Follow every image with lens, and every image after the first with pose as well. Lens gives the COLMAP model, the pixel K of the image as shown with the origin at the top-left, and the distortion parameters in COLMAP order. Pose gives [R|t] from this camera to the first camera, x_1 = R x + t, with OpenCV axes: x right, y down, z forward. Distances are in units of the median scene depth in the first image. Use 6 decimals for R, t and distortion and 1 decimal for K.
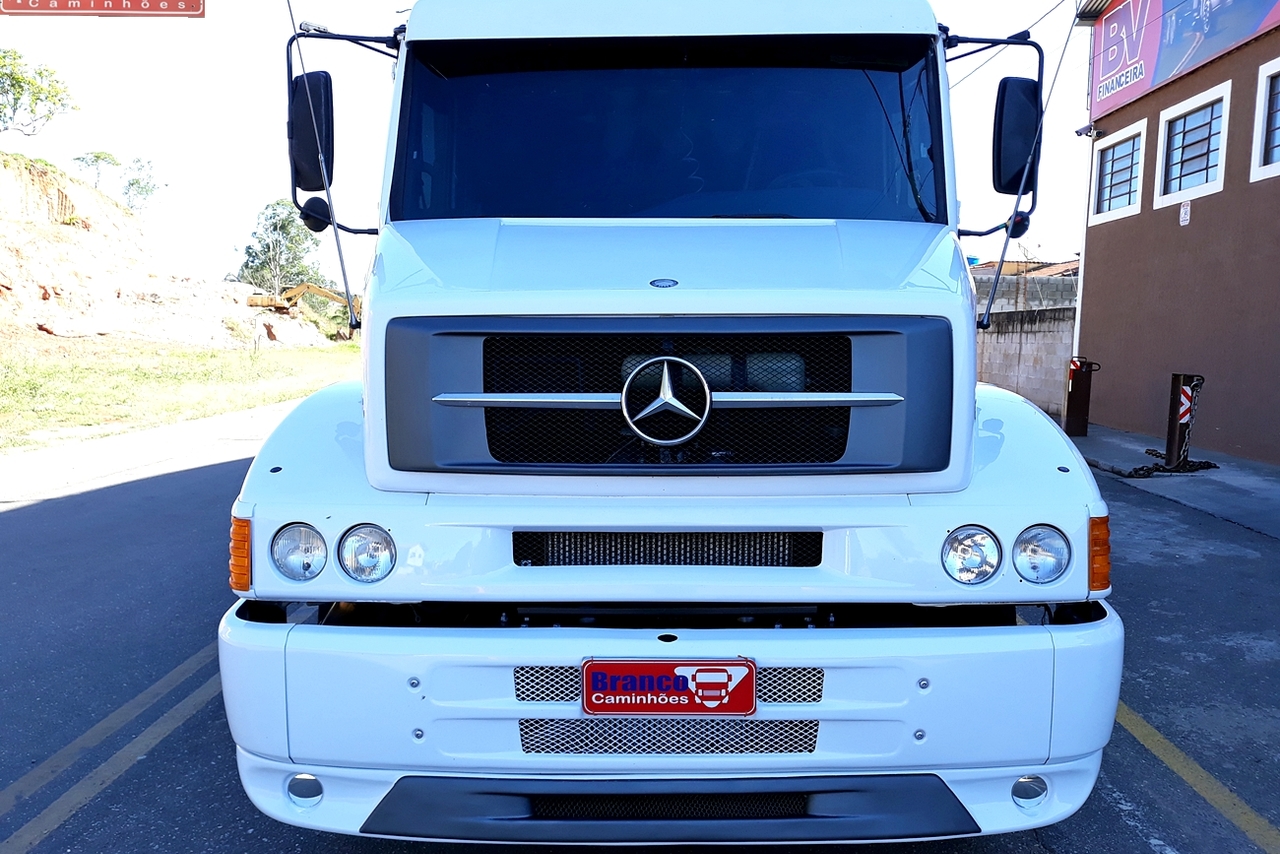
lens RADIAL K [[1091.8, 0, 638.2], [0, 1091.8, 433.9], [0, 0, 1]] dist [0.041640, -0.038787]
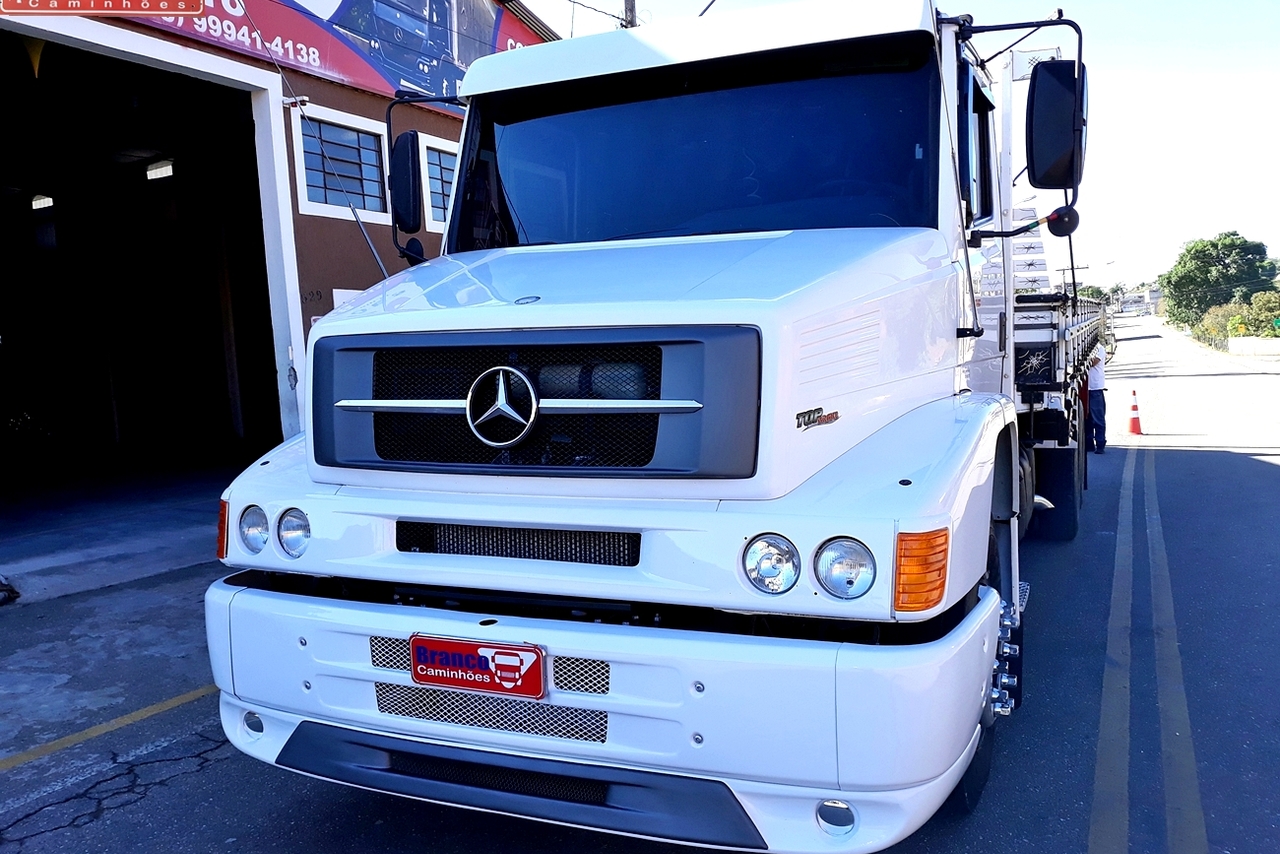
lens RADIAL K [[1091.8, 0, 643.5], [0, 1091.8, 419.1], [0, 0, 1]] dist [0.041640, -0.038787]
pose [[0.915571, 0.008409, -0.402068, 0.601976], [-0.020013, 0.999495, -0.024669, 0.006377], [0.401658, 0.030633, 0.915277, 0.047204]]
